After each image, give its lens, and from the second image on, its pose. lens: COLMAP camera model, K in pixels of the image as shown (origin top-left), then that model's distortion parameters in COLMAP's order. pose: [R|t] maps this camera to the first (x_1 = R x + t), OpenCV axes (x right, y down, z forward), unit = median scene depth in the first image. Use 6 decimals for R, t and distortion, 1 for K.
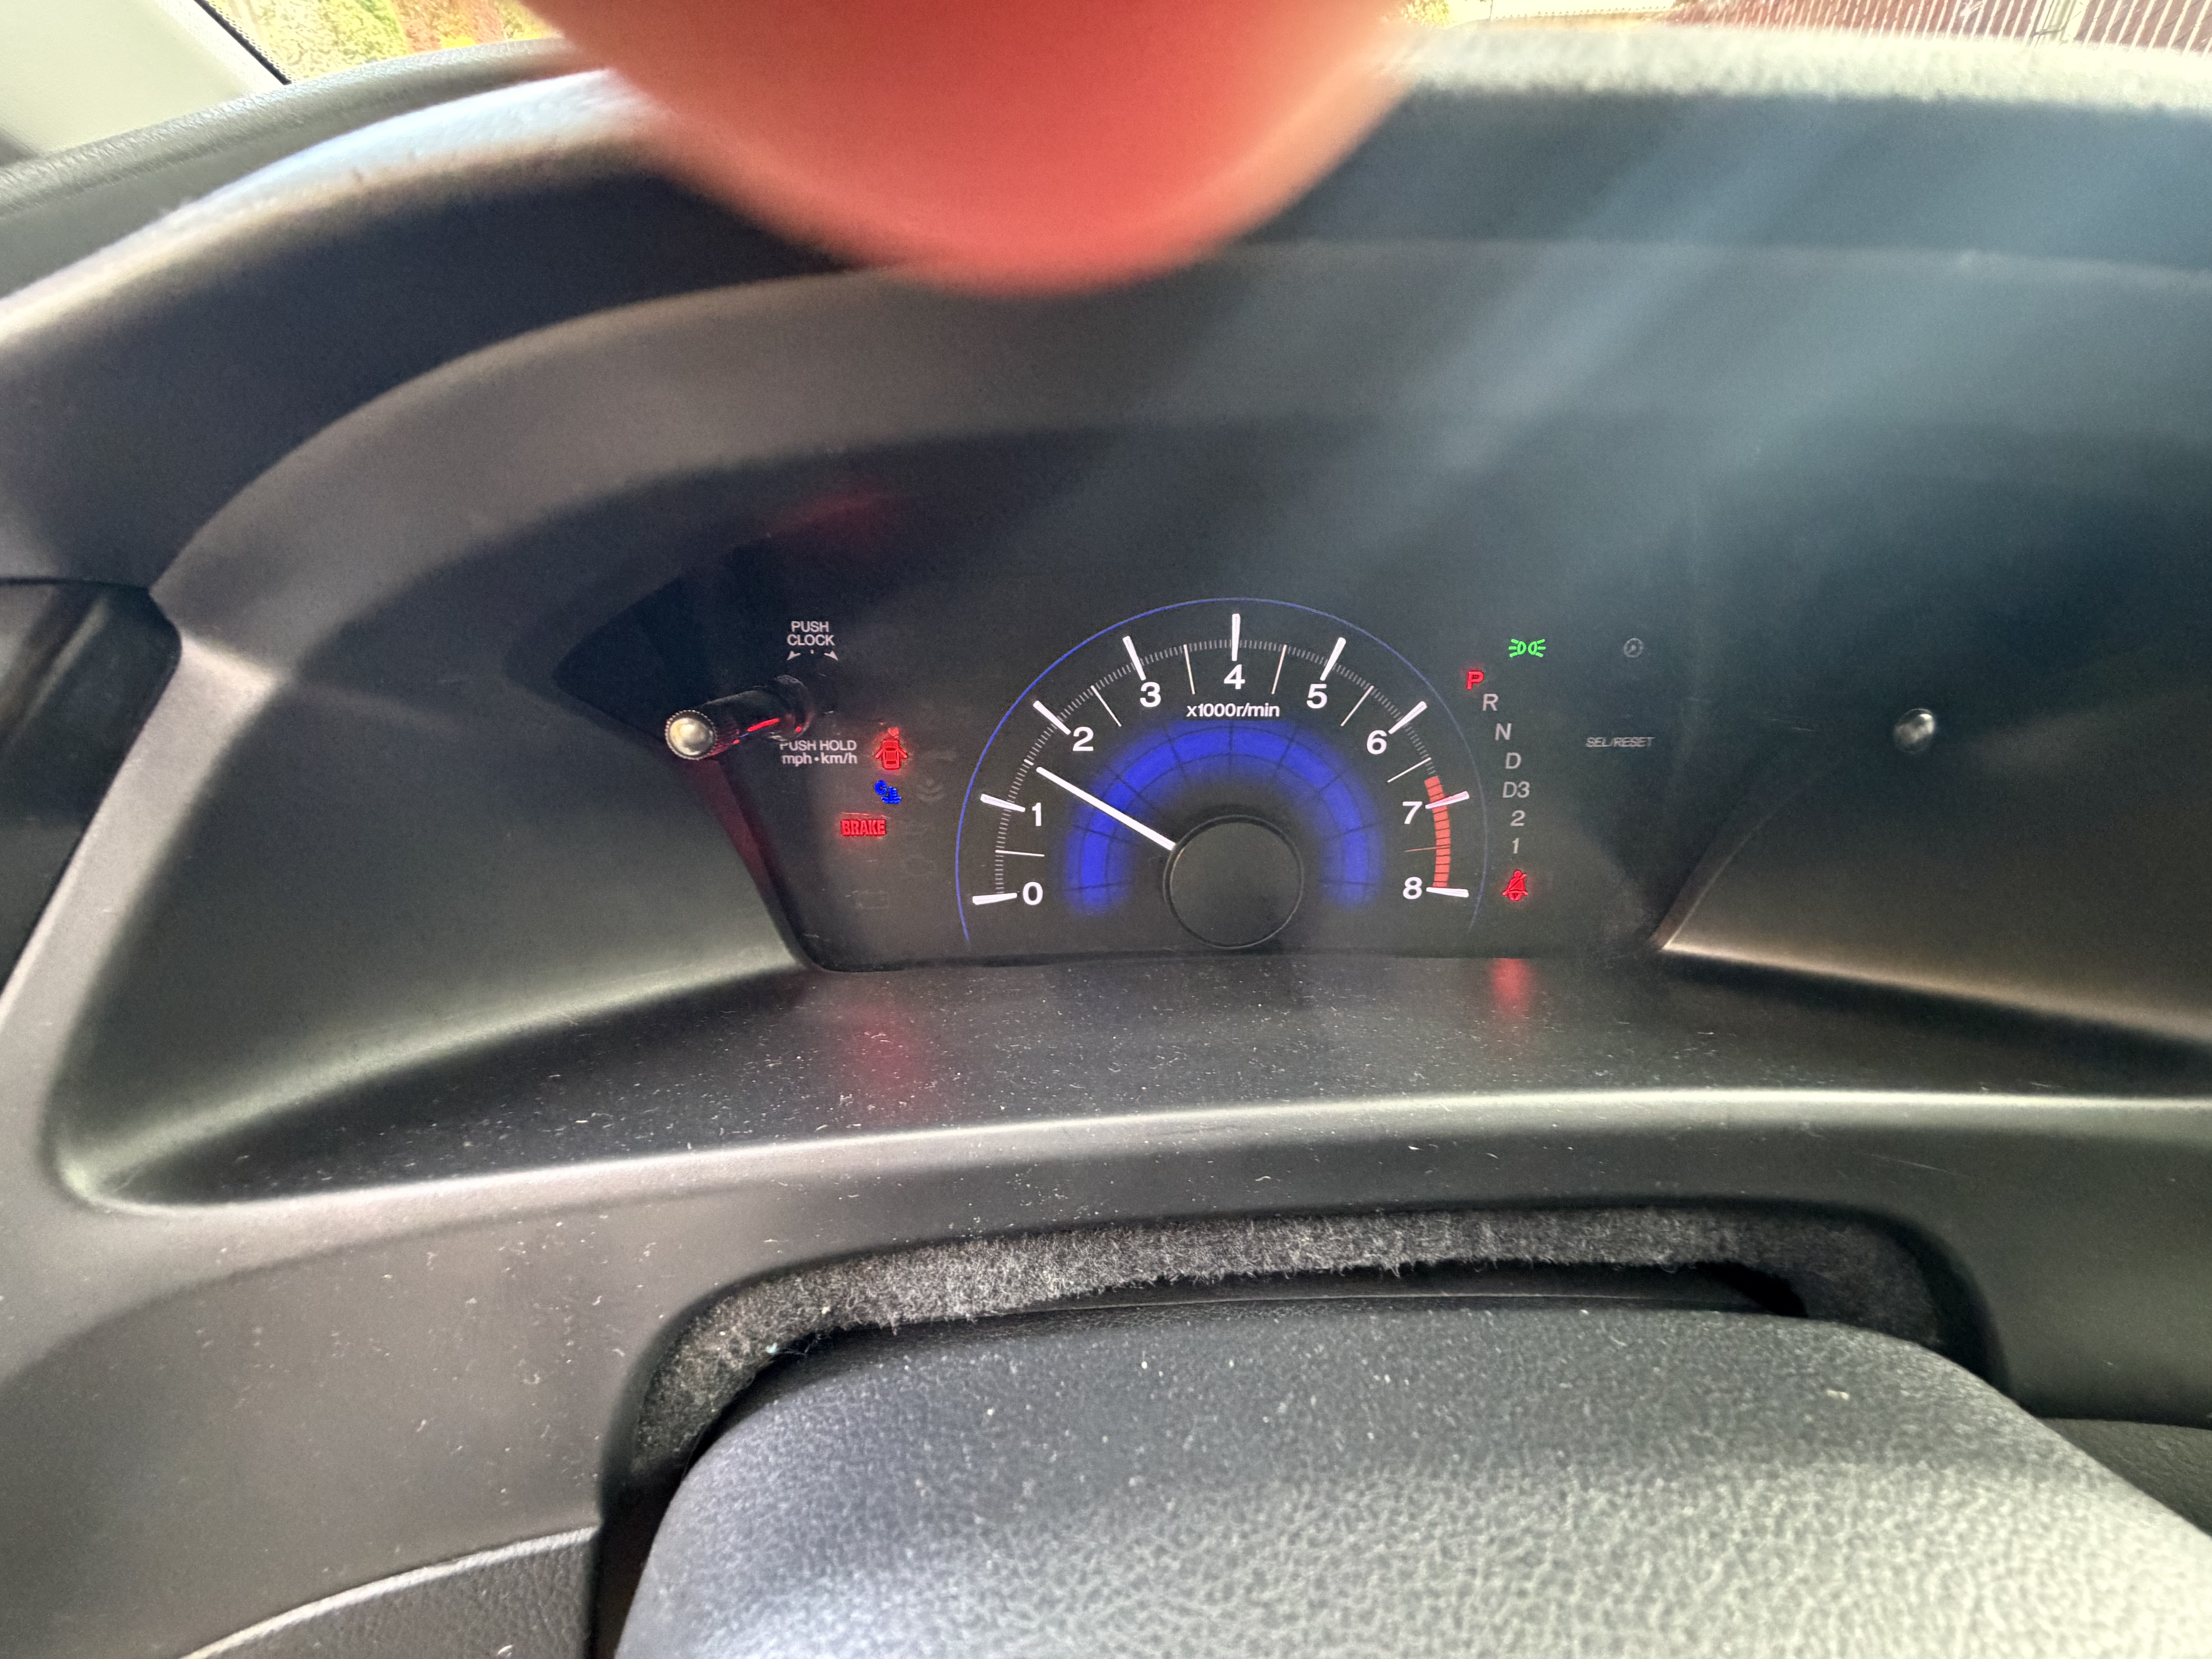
lens RADIAL K [[894.9, 0, 1116.4], [0, 894.9, 826.6], [0, 0, 1]] dist [0.002663, -0.000797]
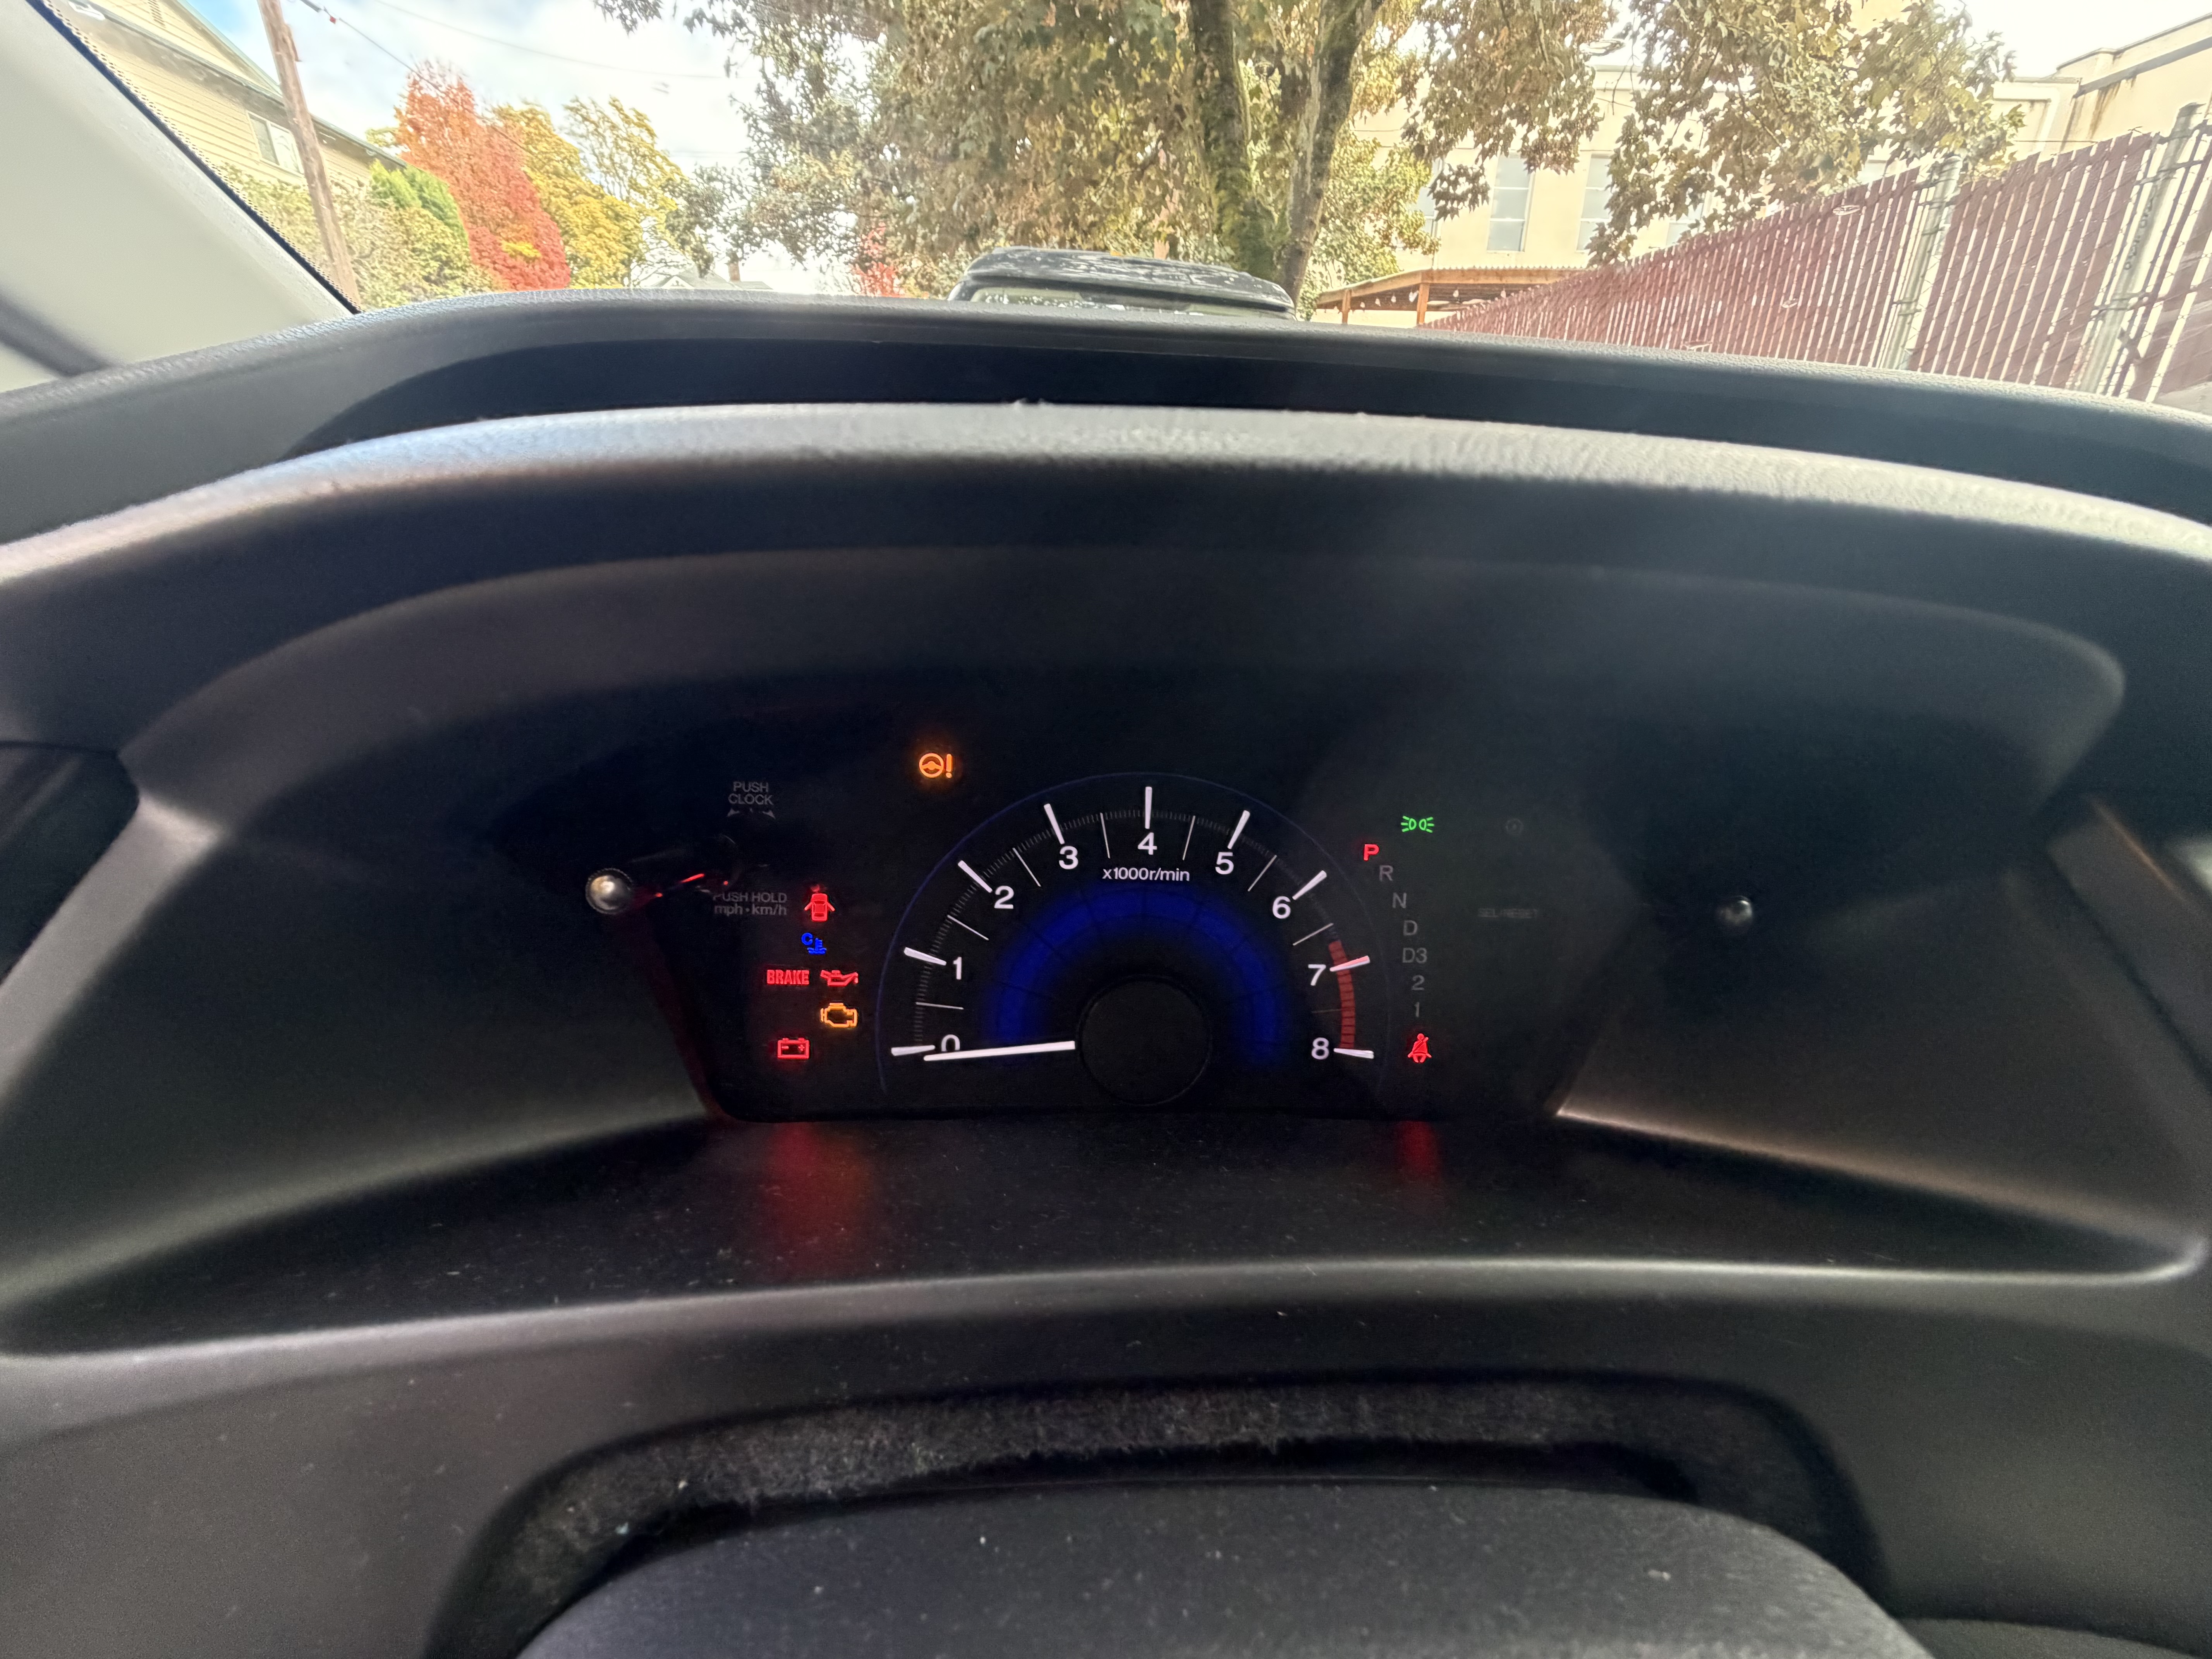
lens RADIAL K [[894.9, 0, 1119.9], [0, 894.9, 823.9], [0, 0, 1]] dist [0.002663, -0.000797]
pose [[0.999263, 0.028157, 0.026085, 0.097662], [-0.023492, 0.986096, -0.164508, -0.018018], [-0.030355, 0.163774, 0.986031, -0.086249]]
